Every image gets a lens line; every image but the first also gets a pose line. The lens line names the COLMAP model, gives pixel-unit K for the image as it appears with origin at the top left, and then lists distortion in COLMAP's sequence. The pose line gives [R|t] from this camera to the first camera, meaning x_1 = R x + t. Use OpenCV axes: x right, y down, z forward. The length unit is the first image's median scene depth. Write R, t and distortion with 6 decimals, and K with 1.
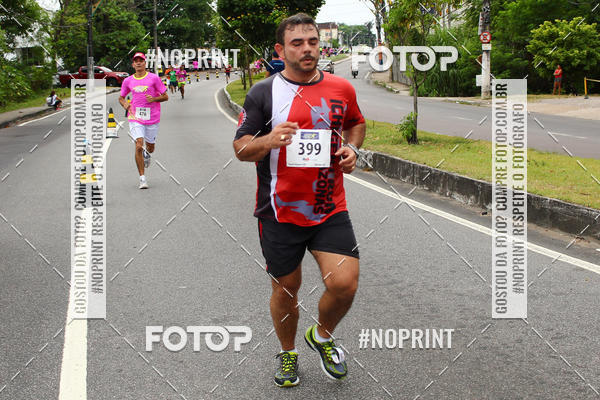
lens RADIAL K [[1653.4, 0, 164.9], [0, 1653.4, 200.1], [0, 0, 1]] dist [-0.161529, 0.446760]
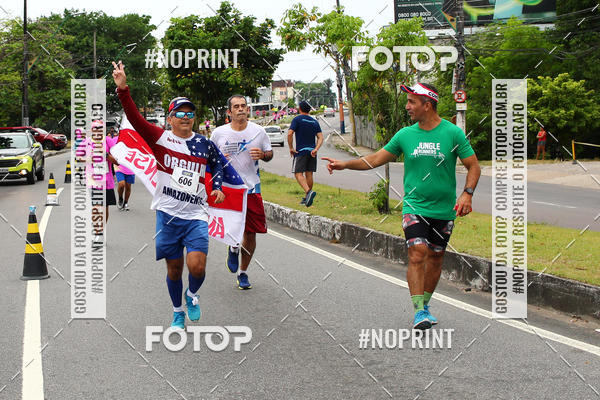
lens RADIAL K [[1502.4, 0, 146.1], [0, 1502.4, 148.8], [0, 0, 1]] dist [-0.123517, 0.368419]
pose [[0.997570, 0.003491, -0.069590, 0.080130], [-0.008549, 0.997330, -0.072518, -0.009105], [0.069151, 0.072937, 0.994936, 0.171024]]
